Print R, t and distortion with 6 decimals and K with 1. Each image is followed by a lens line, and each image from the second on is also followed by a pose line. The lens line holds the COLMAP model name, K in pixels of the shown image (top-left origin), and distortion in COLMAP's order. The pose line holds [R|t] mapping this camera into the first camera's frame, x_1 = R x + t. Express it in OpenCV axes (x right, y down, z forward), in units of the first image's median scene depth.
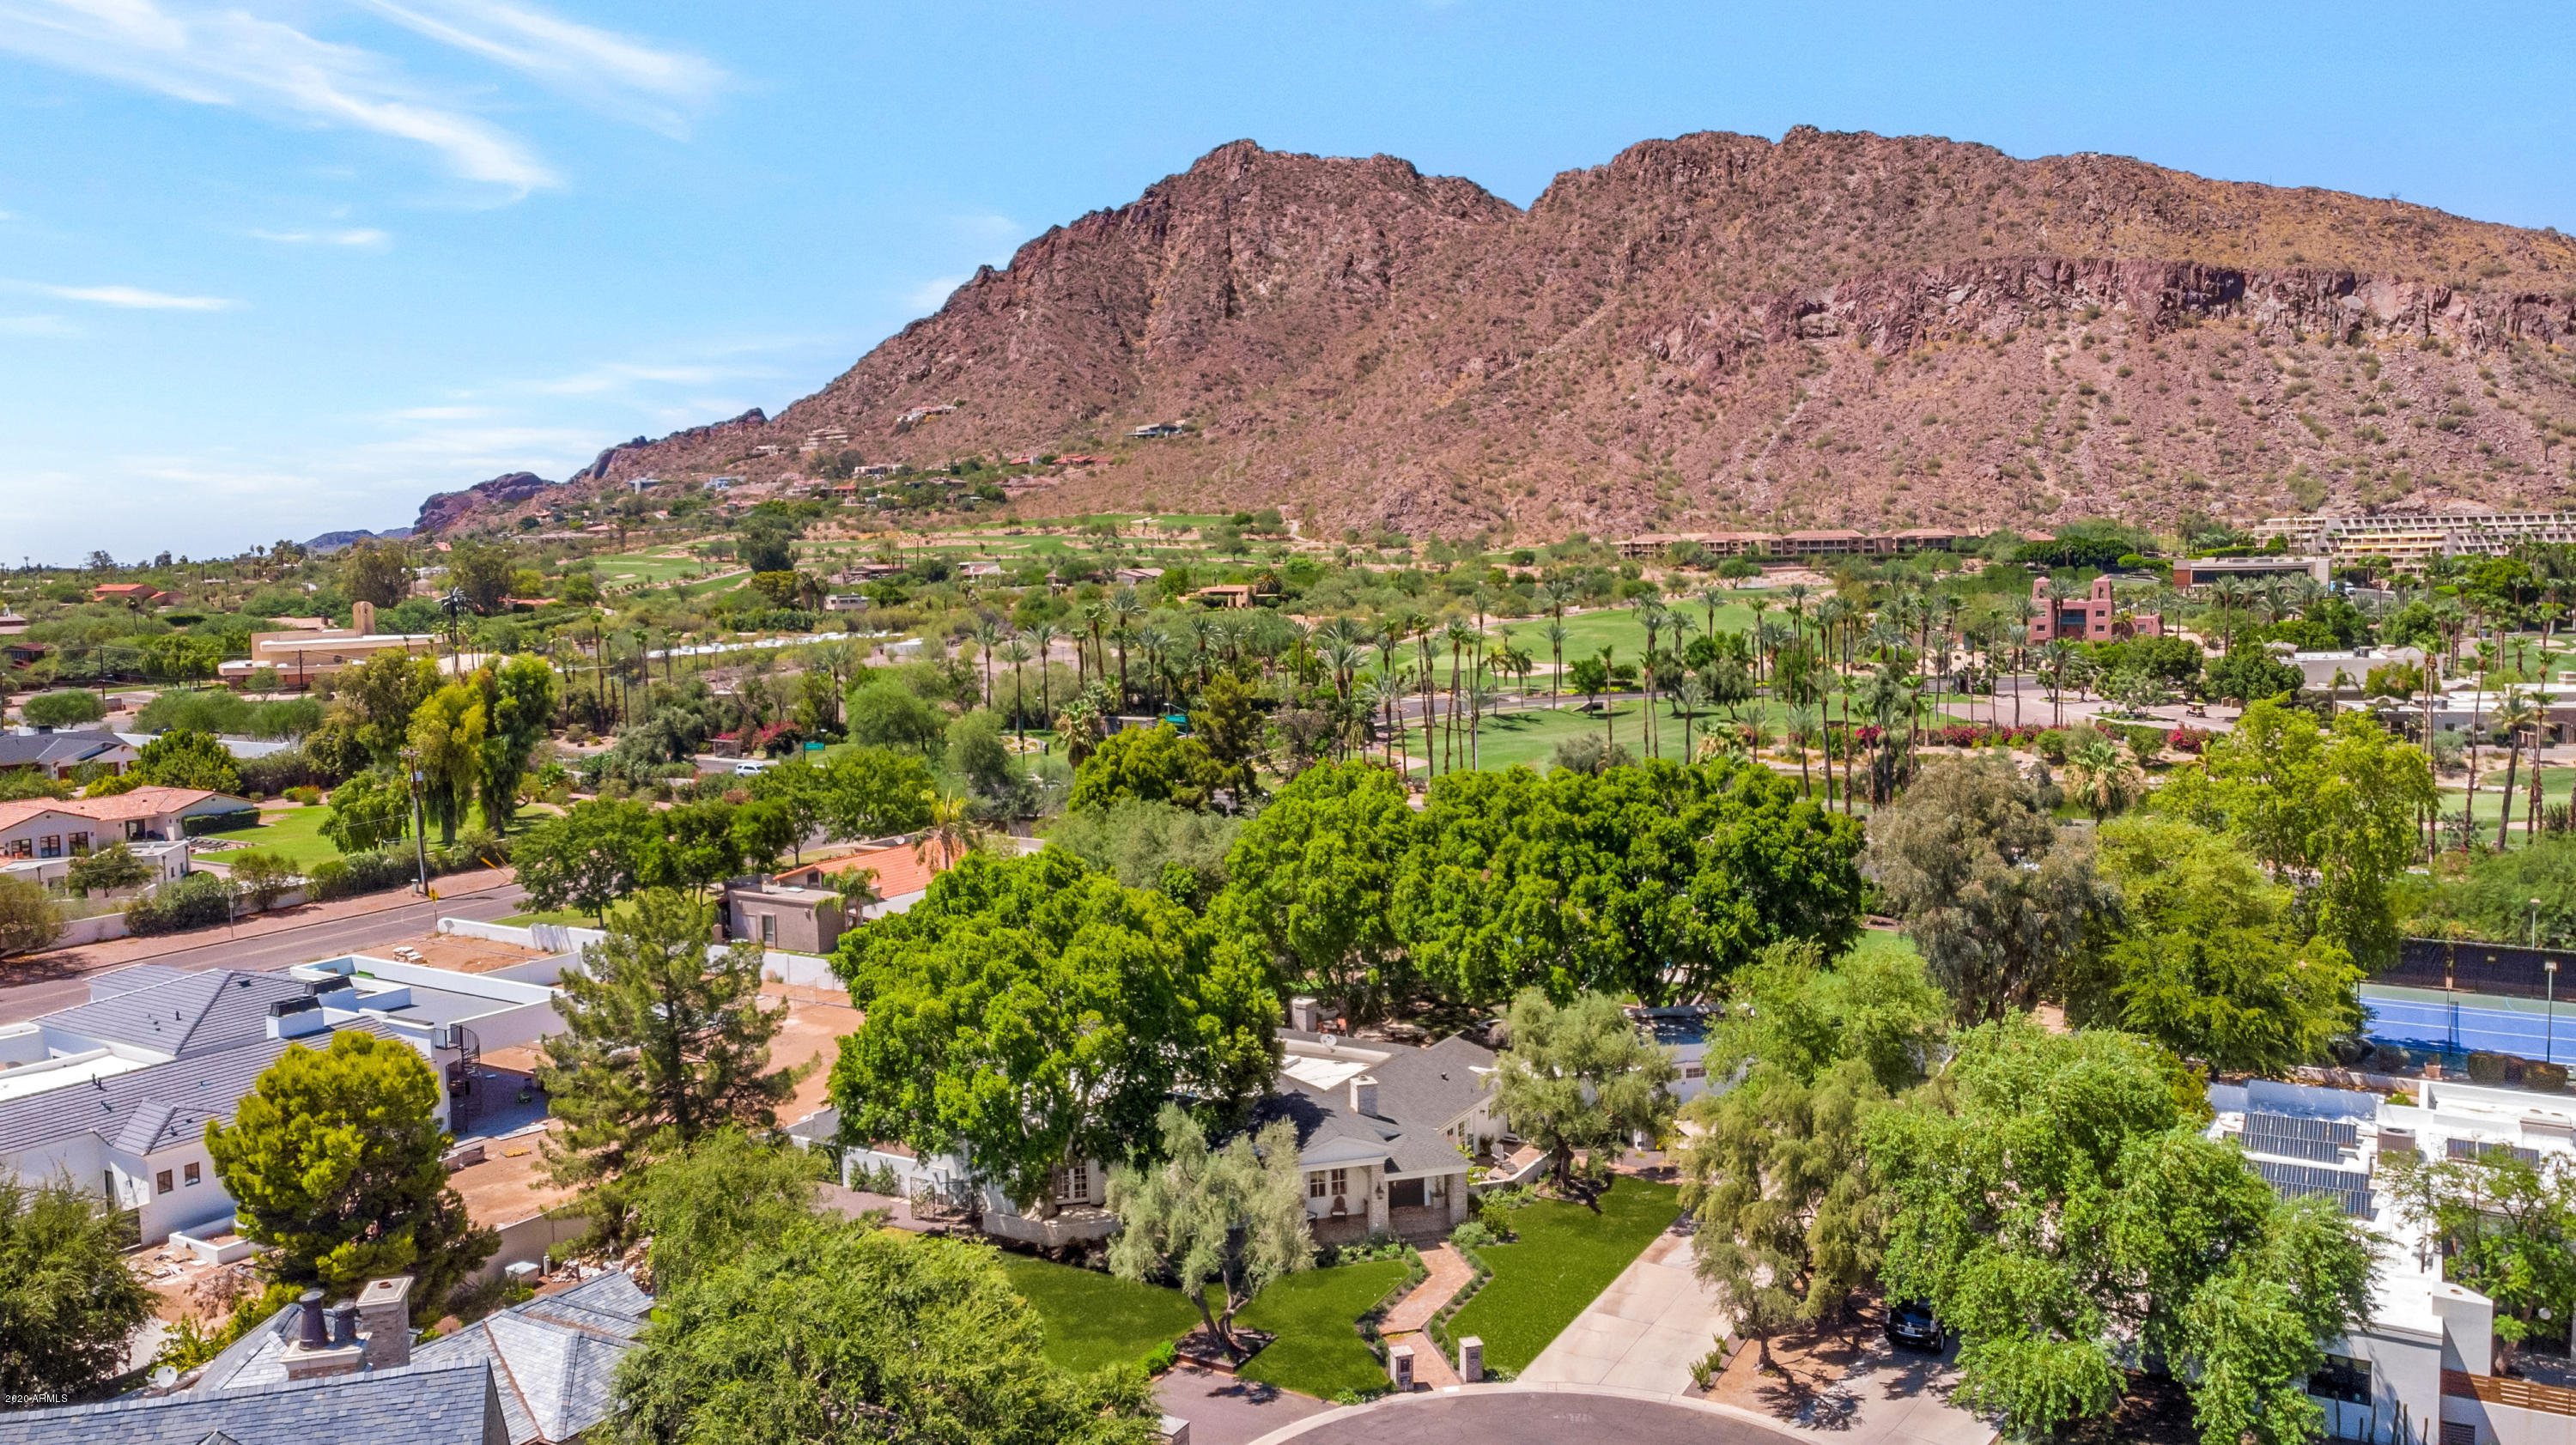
lens RADIAL K [[1955.8, 0, 1288.0], [0, 1955.8, 722.5], [0, 0, 1]] dist [0.009554, 0.001151]
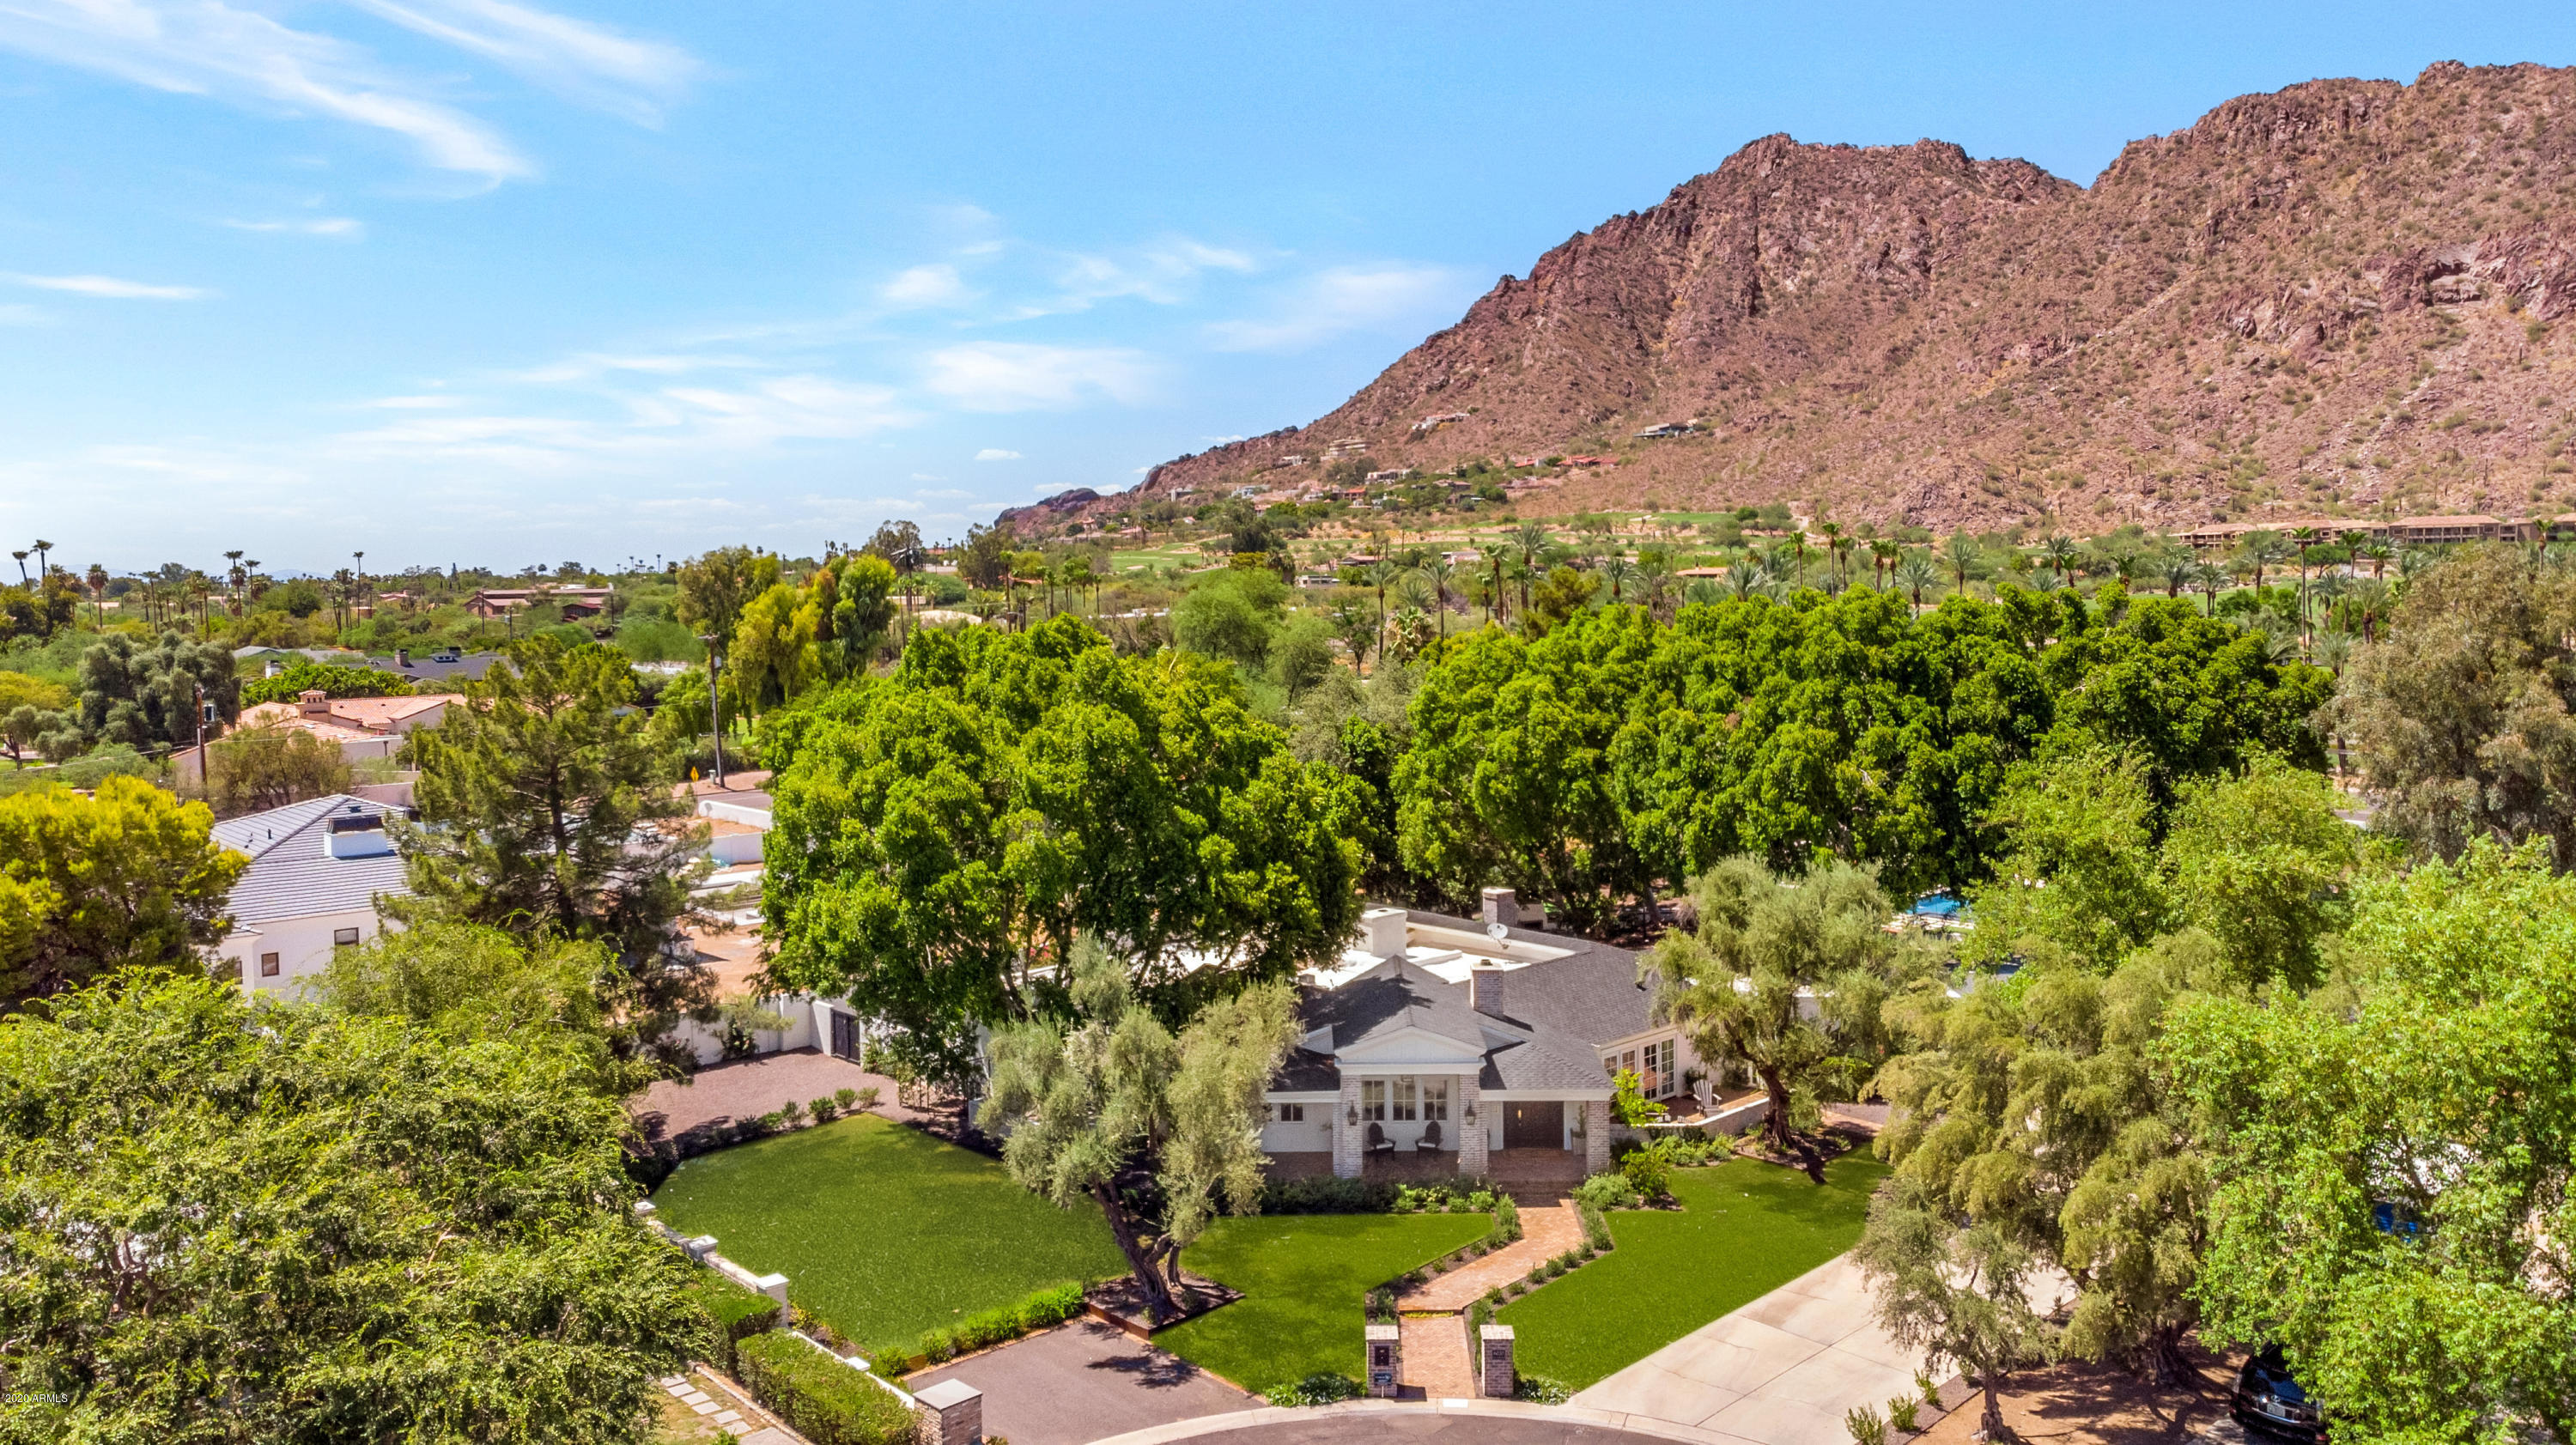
lens RADIAL K [[1877.1, 0, 1305.5], [0, 1877.1, 729.1], [0, 0, 1]] dist [0.017112, 0.054216]
pose [[0.958743, 0.028363, -0.282855, 0.030746], [-0.033930, 0.999315, -0.014802, 0.020333], [0.282241, 0.023789, 0.959049, 0.060571]]
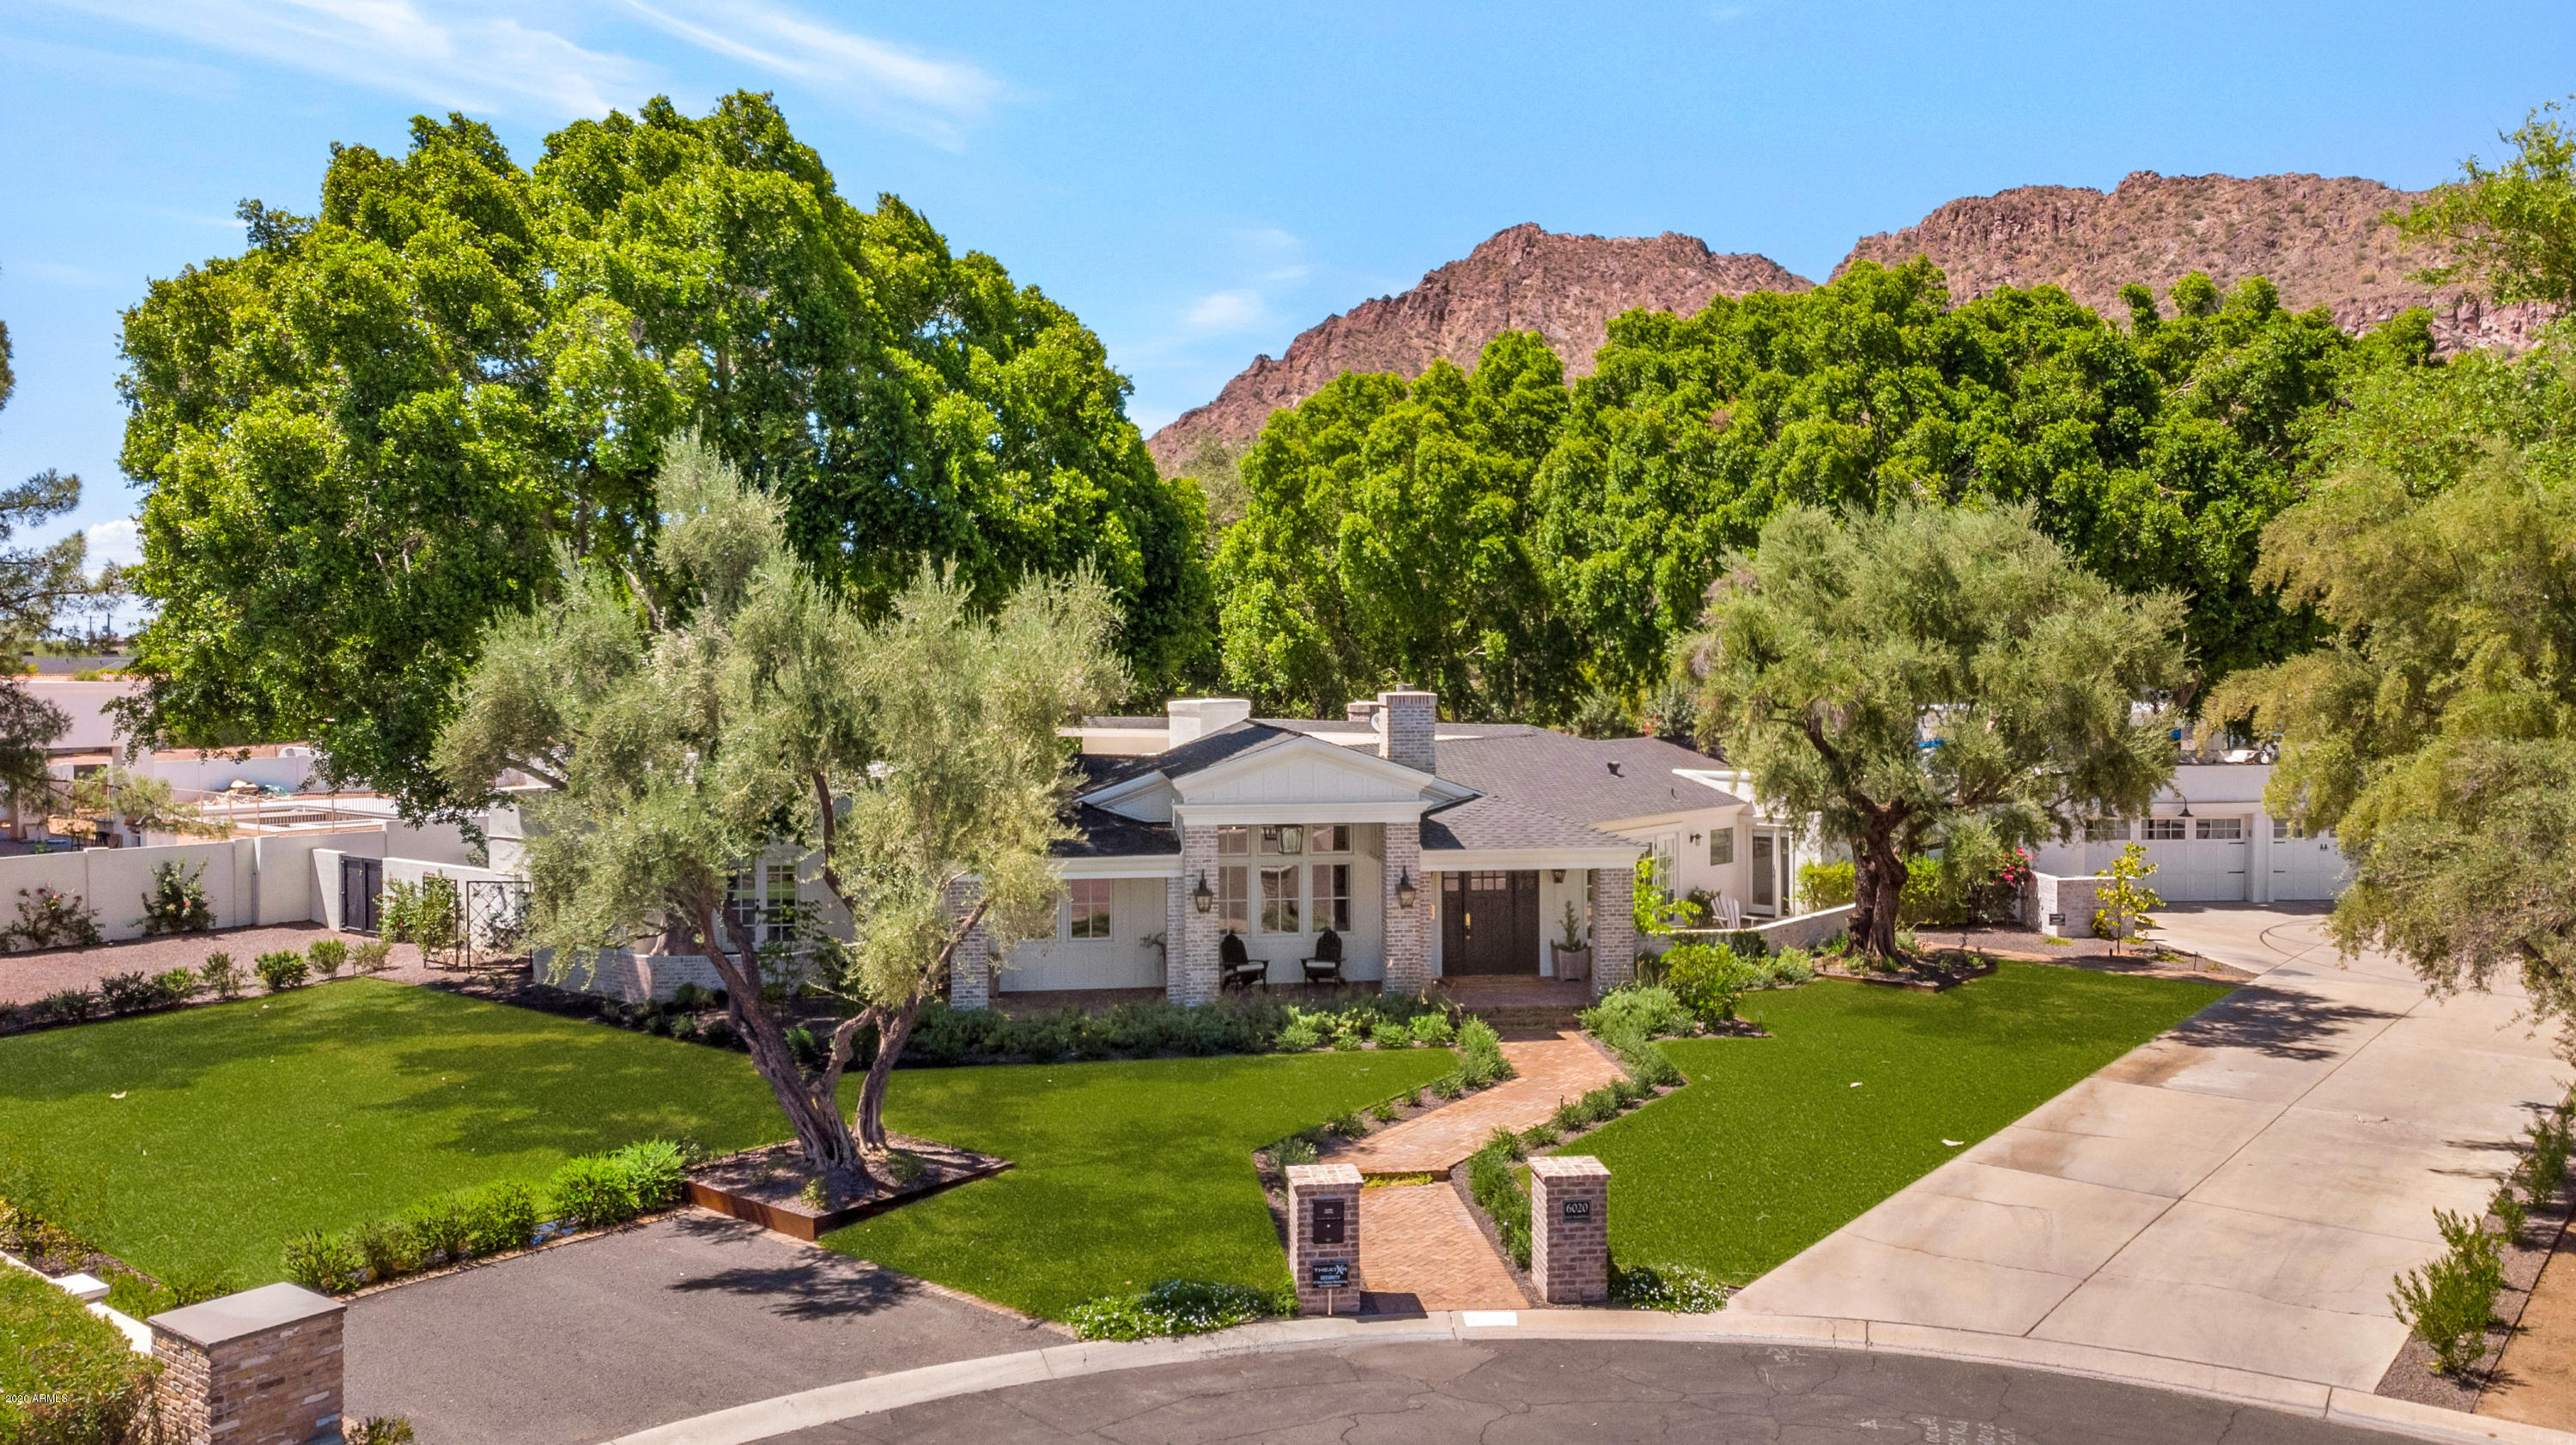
lens RADIAL K [[1847.8, 0, 1293.2], [0, 1847.8, 775.4], [0, 0, 1]] dist [-0.000153, 0.067558]
pose [[0.987398, 0.016831, -0.157362, 0.014636], [-0.026644, 0.997815, -0.060461, 0.042166], [0.156000, 0.063892, 0.985688, 0.109530]]
